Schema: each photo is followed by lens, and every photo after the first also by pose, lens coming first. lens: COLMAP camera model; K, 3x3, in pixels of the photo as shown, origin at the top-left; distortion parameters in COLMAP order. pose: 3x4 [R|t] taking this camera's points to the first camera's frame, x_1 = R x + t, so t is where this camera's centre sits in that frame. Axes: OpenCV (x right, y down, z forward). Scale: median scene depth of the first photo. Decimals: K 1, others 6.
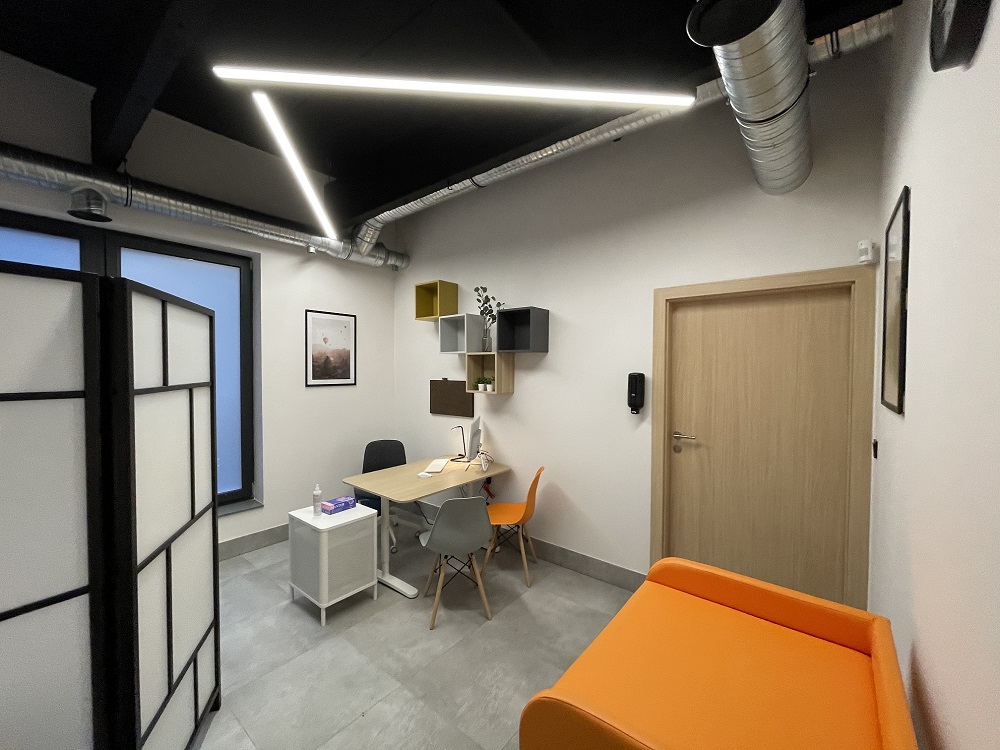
lens RADIAL K [[393.2, 0, 500.0], [0, 393.2, 375.0], [0, 0, 1]] dist [0.000420, 0.000124]
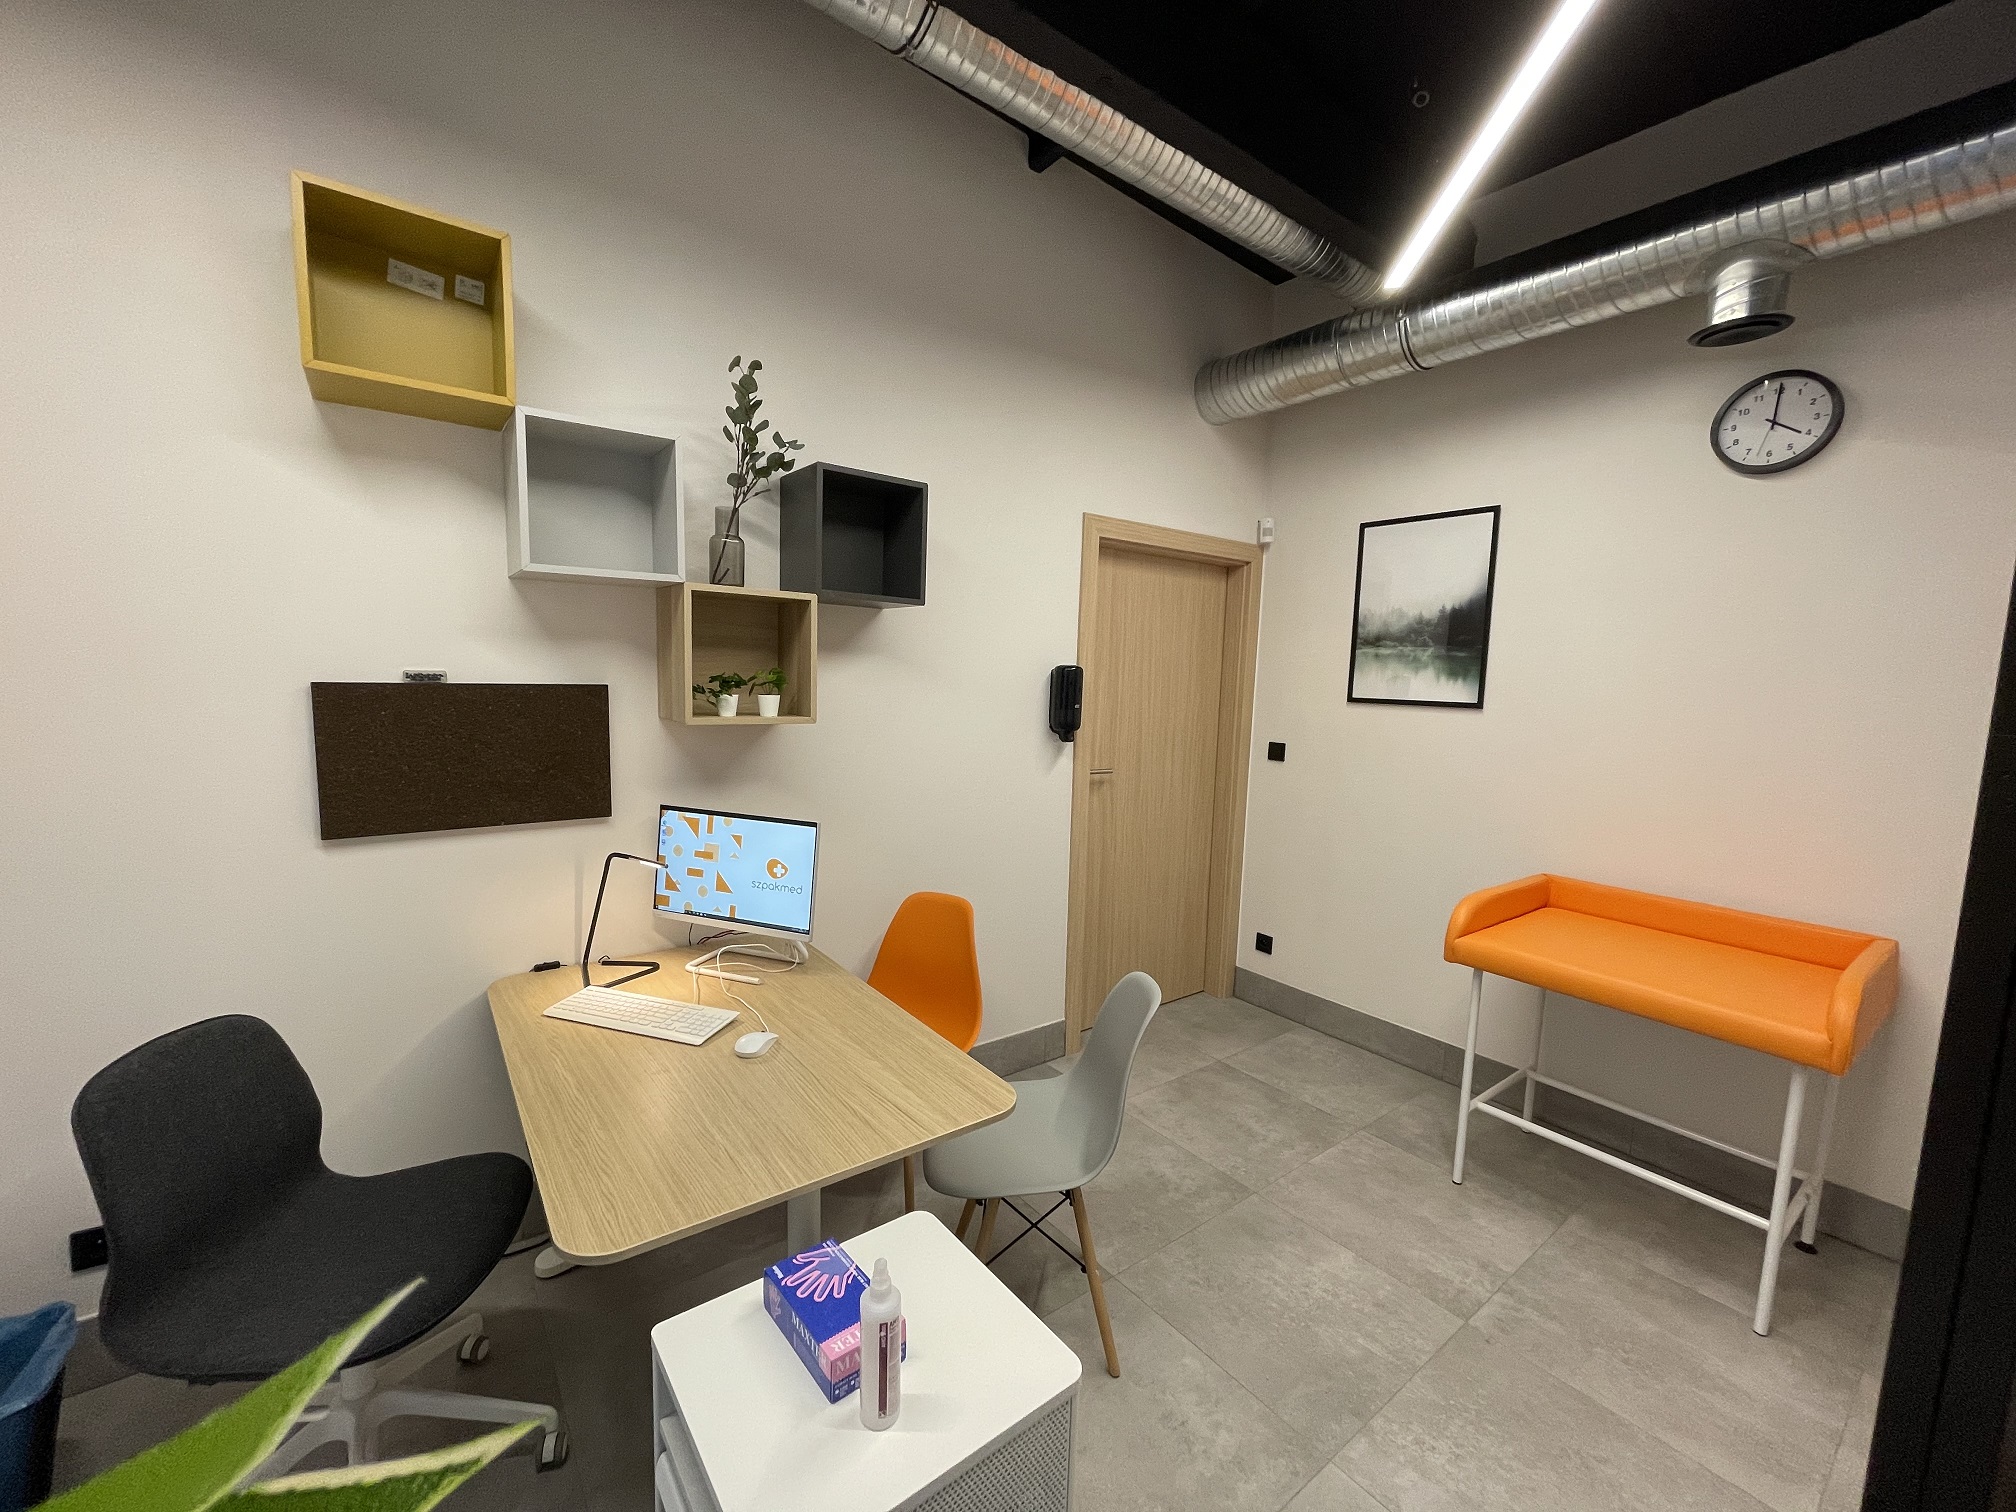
lens RADIAL K [[792.6, 0, 1008.0], [0, 792.6, 756.0], [0, 0, 1]] dist [0.000420, 0.000124]
pose [[0.260888, -0.102362, 0.959927, -0.812966], [-0.012943, 0.993902, 0.109503, -0.001054], [-0.965282, -0.040993, 0.257973, 0.899015]]
